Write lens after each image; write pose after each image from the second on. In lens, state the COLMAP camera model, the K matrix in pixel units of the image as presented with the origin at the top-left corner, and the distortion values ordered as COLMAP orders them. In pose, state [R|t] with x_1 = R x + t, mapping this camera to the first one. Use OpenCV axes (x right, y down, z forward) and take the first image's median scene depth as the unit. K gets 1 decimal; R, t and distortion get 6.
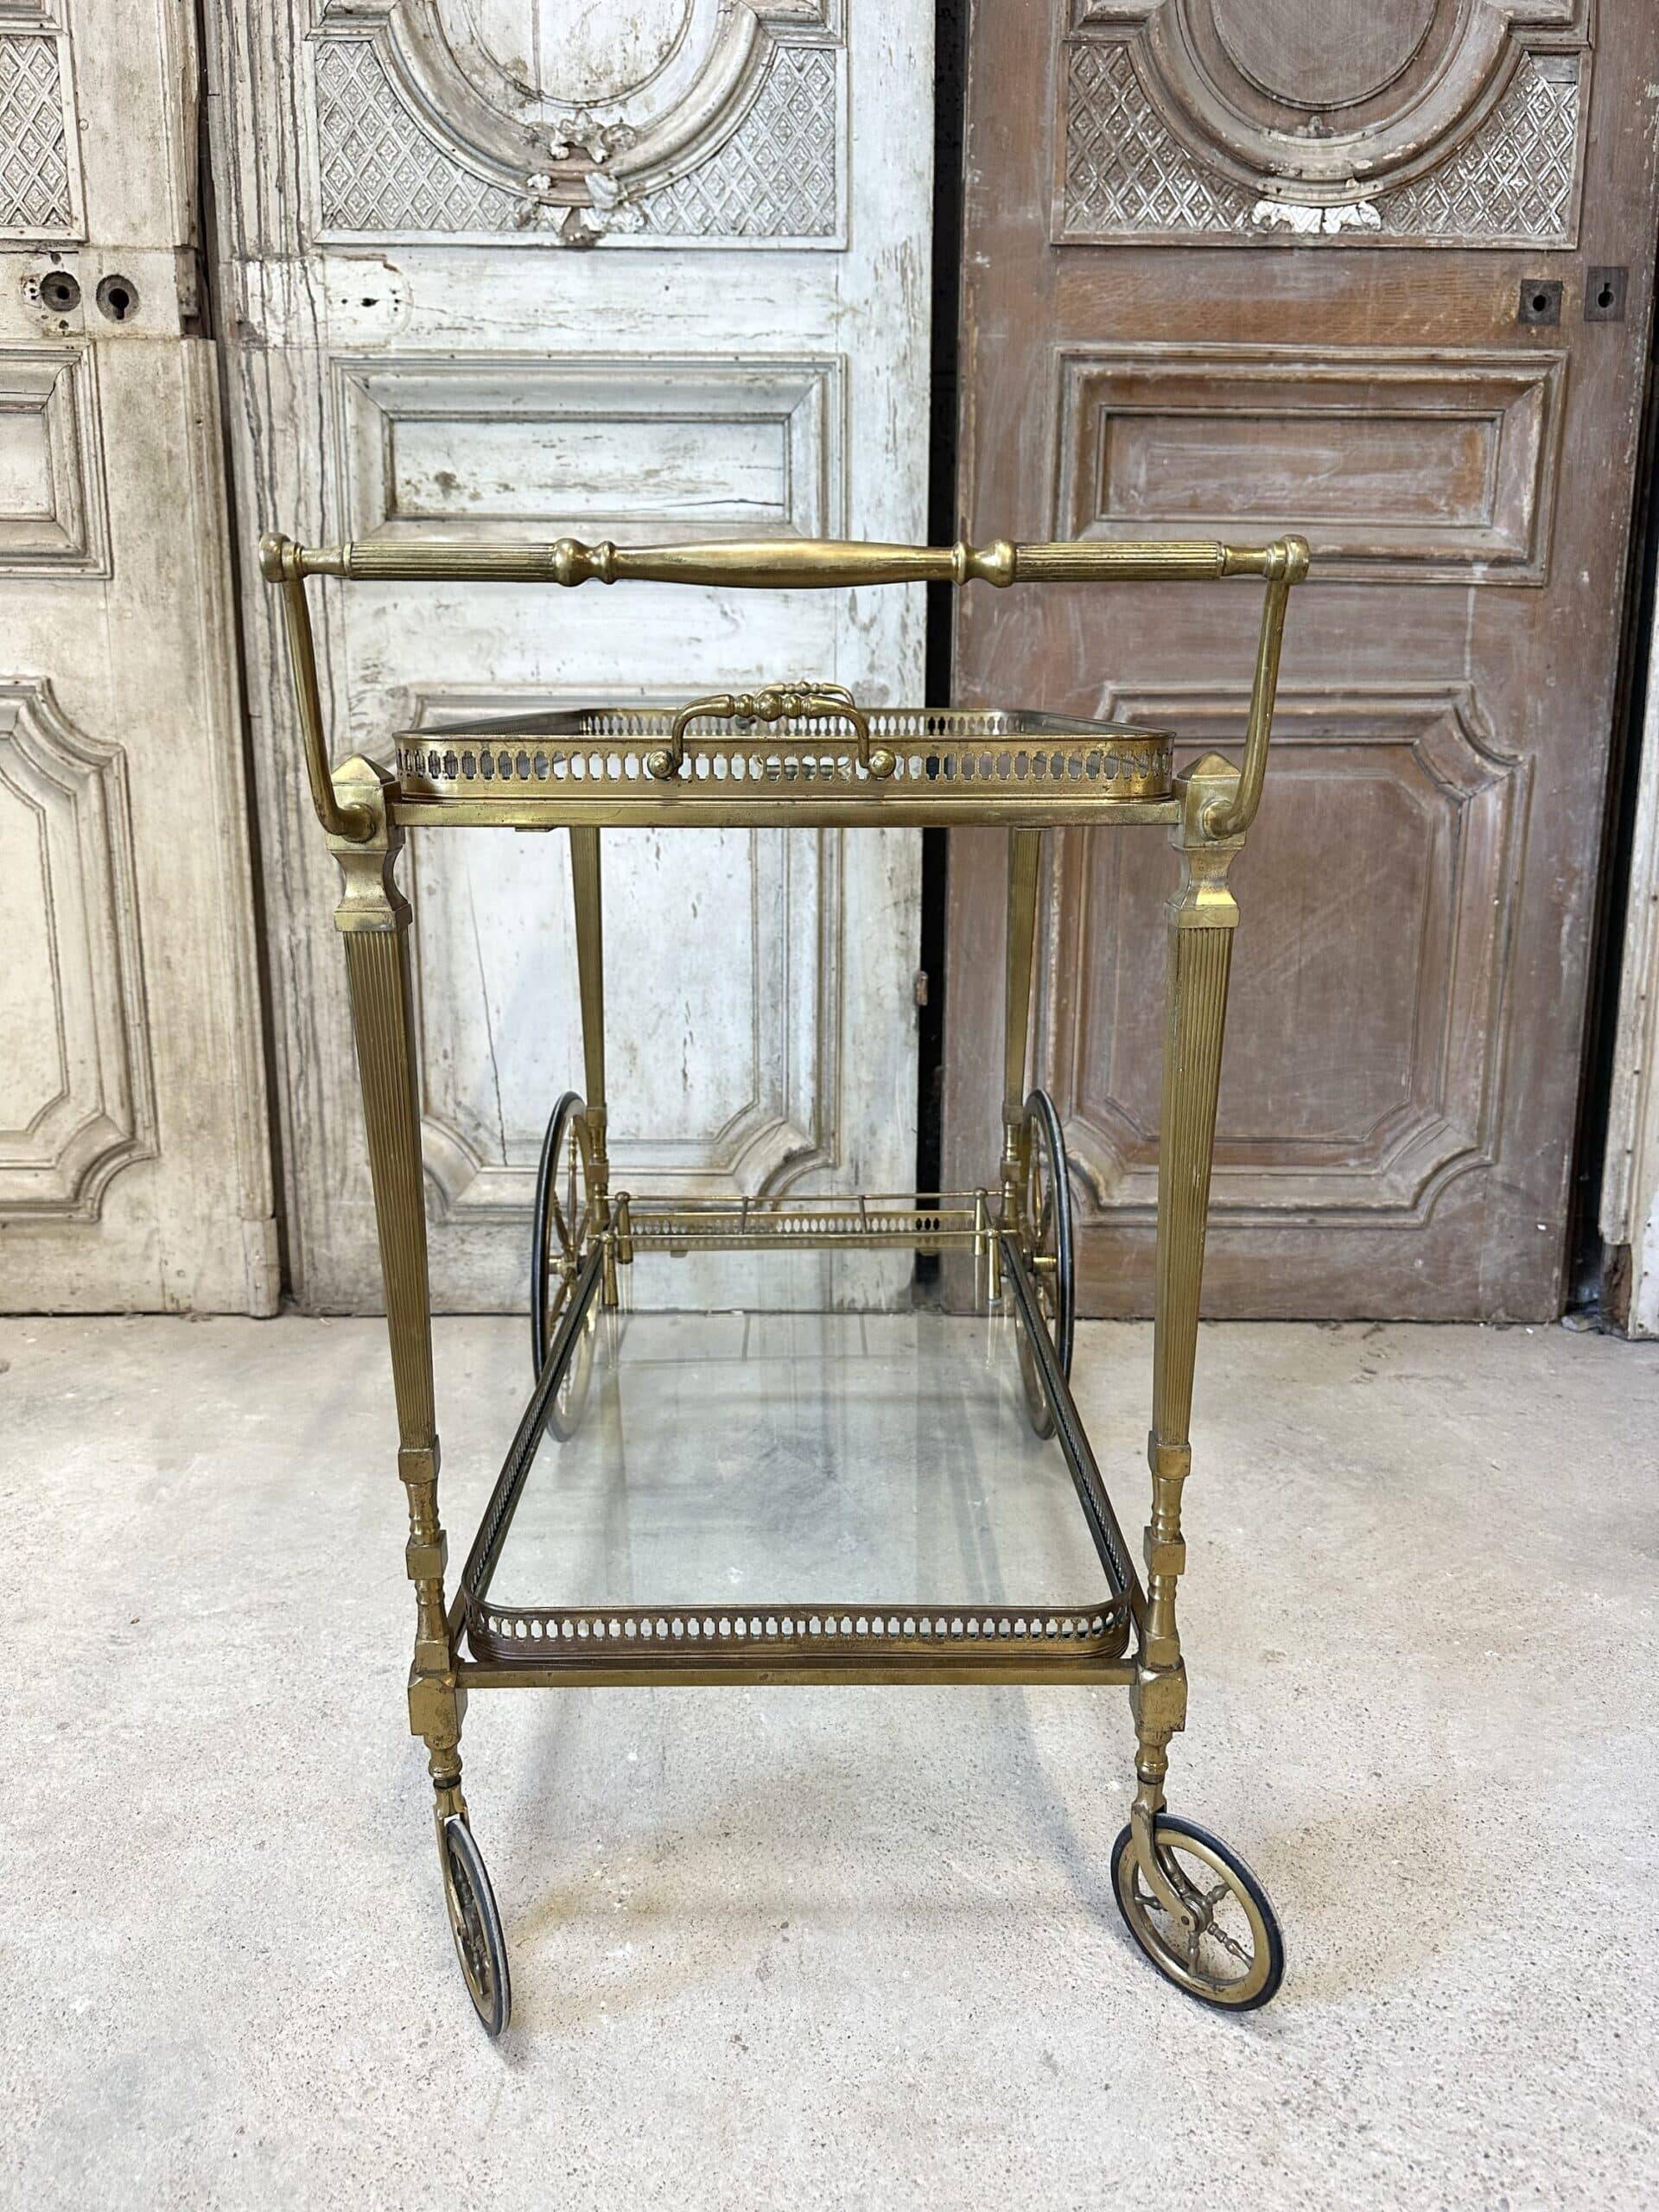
lens RADIAL K [[1558.0, 0, 829.5], [0, 1558.0, 1106.0], [0, 0, 1]] dist [0.008193, -0.006451]
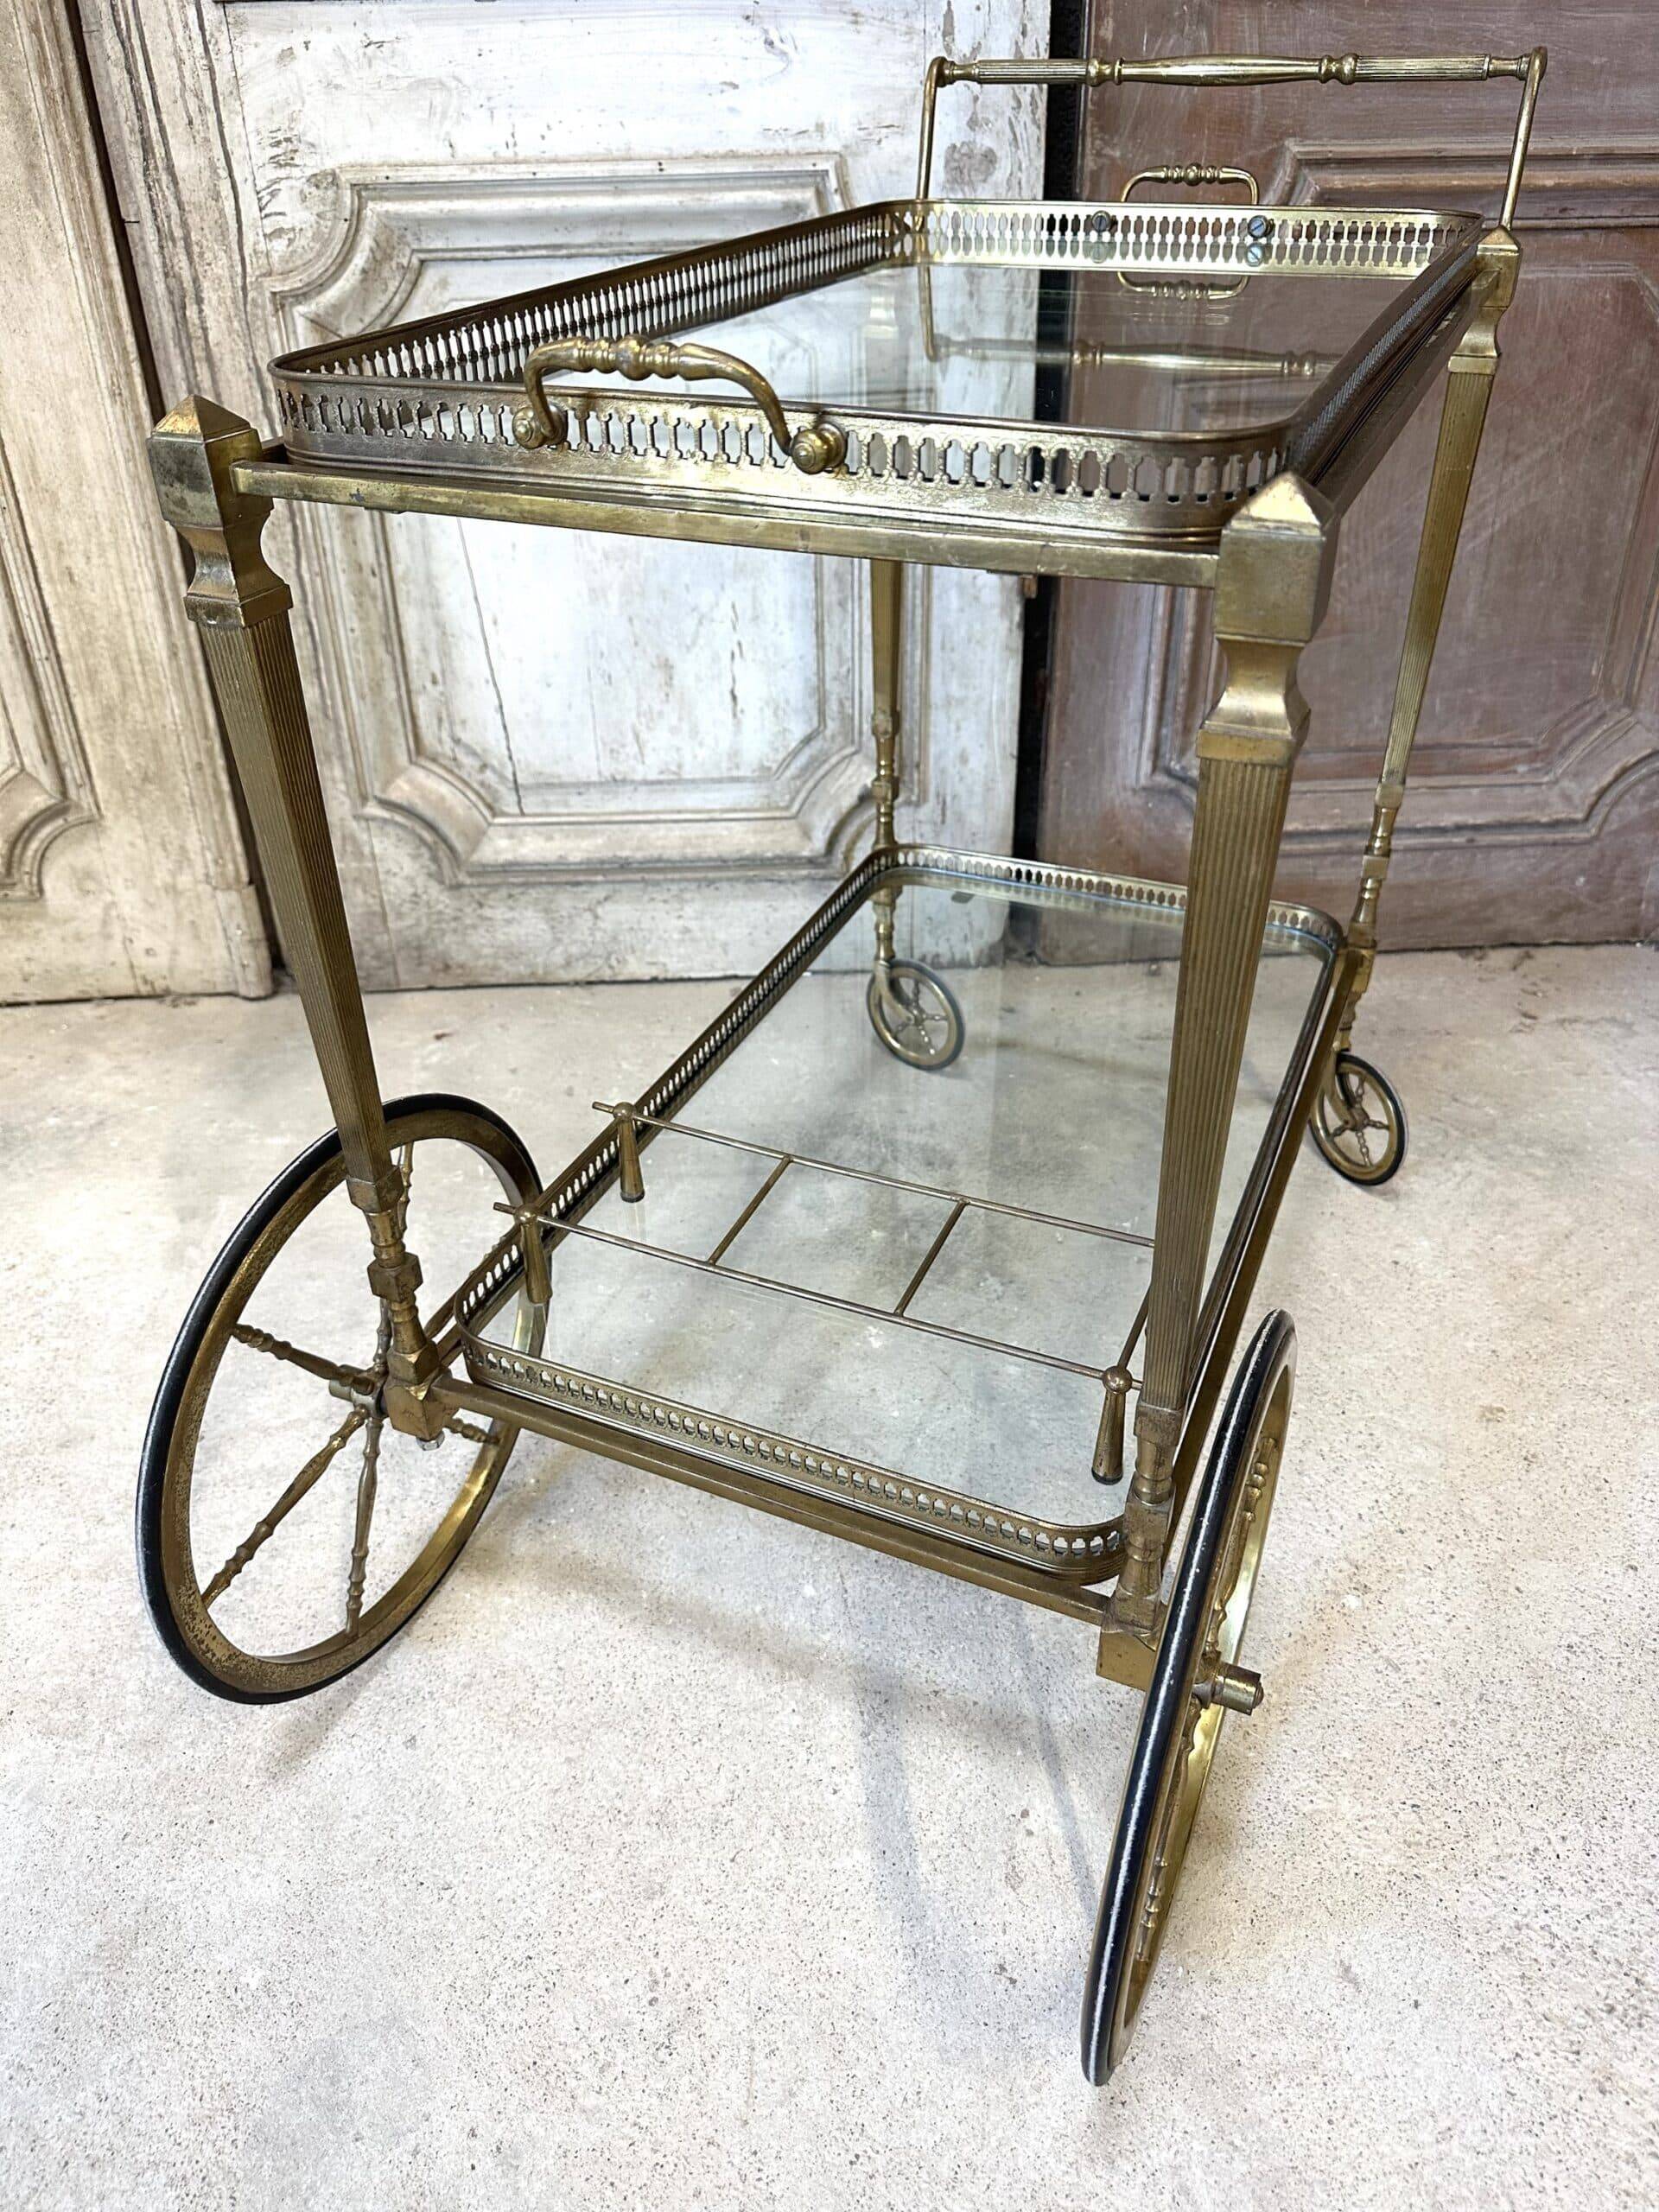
lens RADIAL K [[1546.1, 0, 830.2], [0, 1546.1, 1089.7], [0, 0, 1]] dist [0.109471, -0.157973]
pose [[0.998311, -0.045099, 0.036633, -0.090564], [0.031002, 0.946696, 0.320633, -0.094772], [-0.049141, -0.318955, 0.946495, 0.166390]]
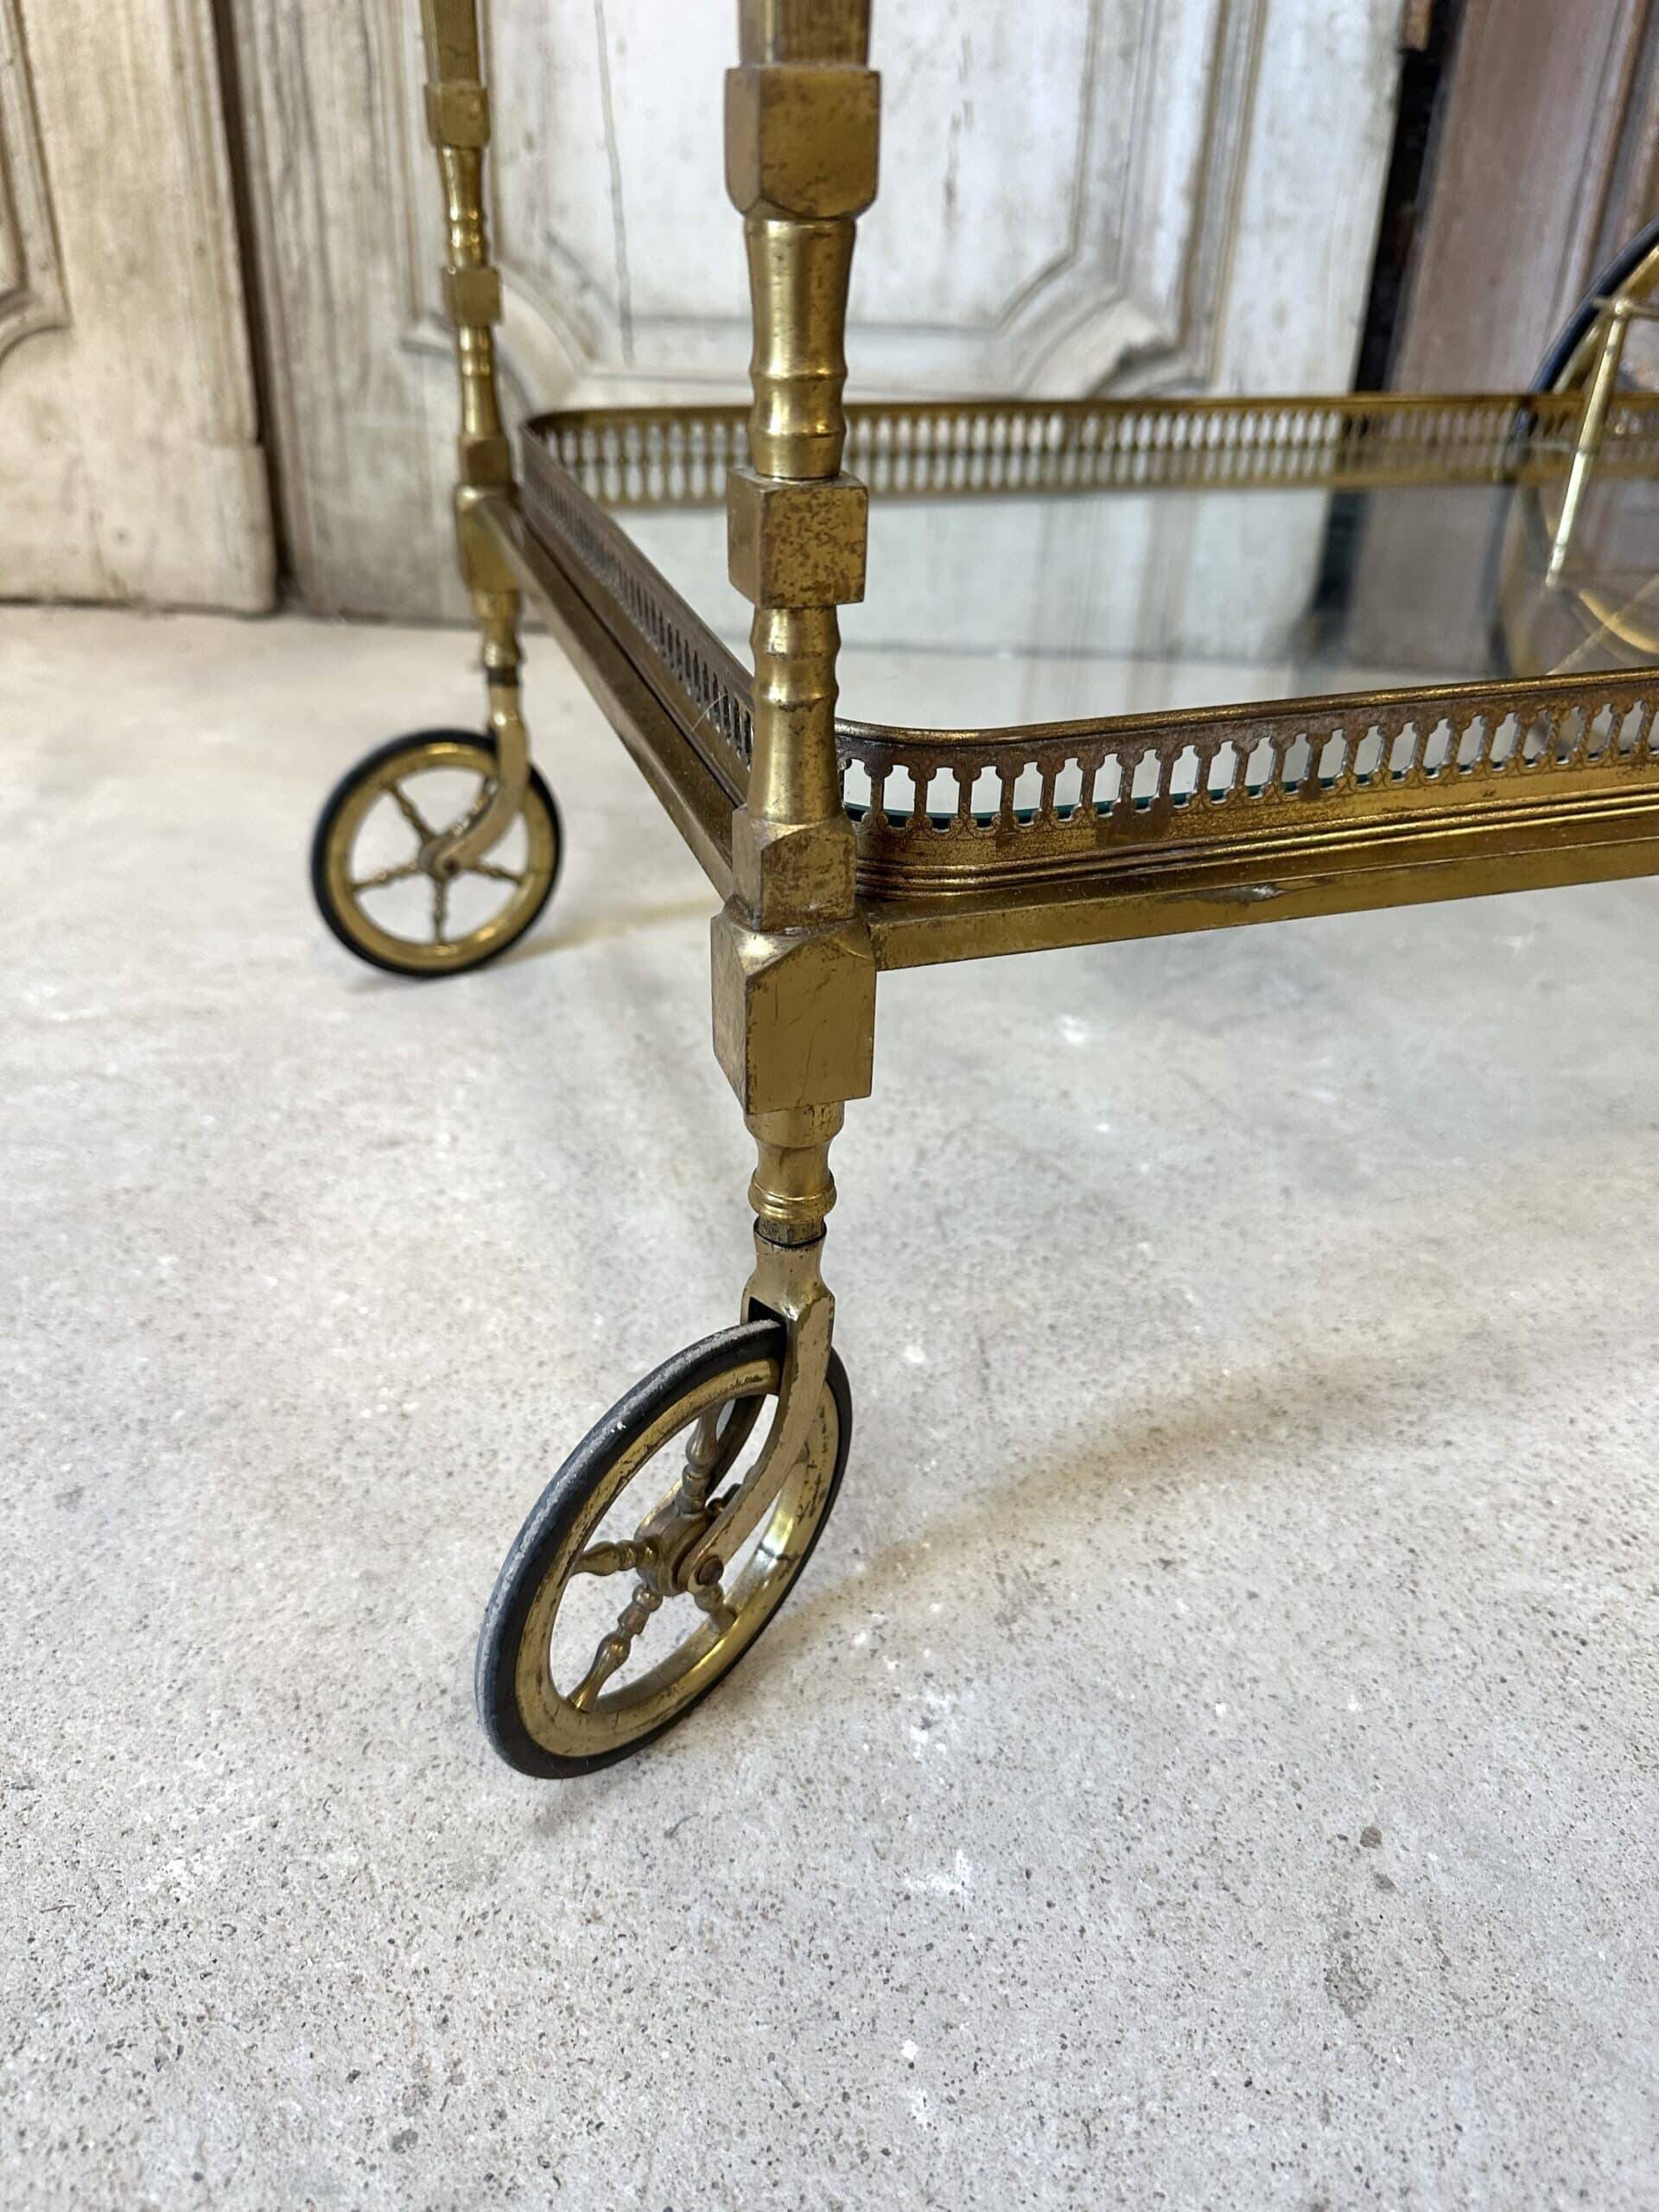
lens RADIAL K [[1605.8, 0, 828.1], [0, 1605.8, 1081.5], [0, 0, 1]] dist [-0.017614, 0.001430]
pose [[0.995481, 0.066791, -0.067496, -0.085071], [-0.046315, 0.962048, 0.268923, 0.148150], [0.082896, -0.264581, 0.960794, 0.392263]]
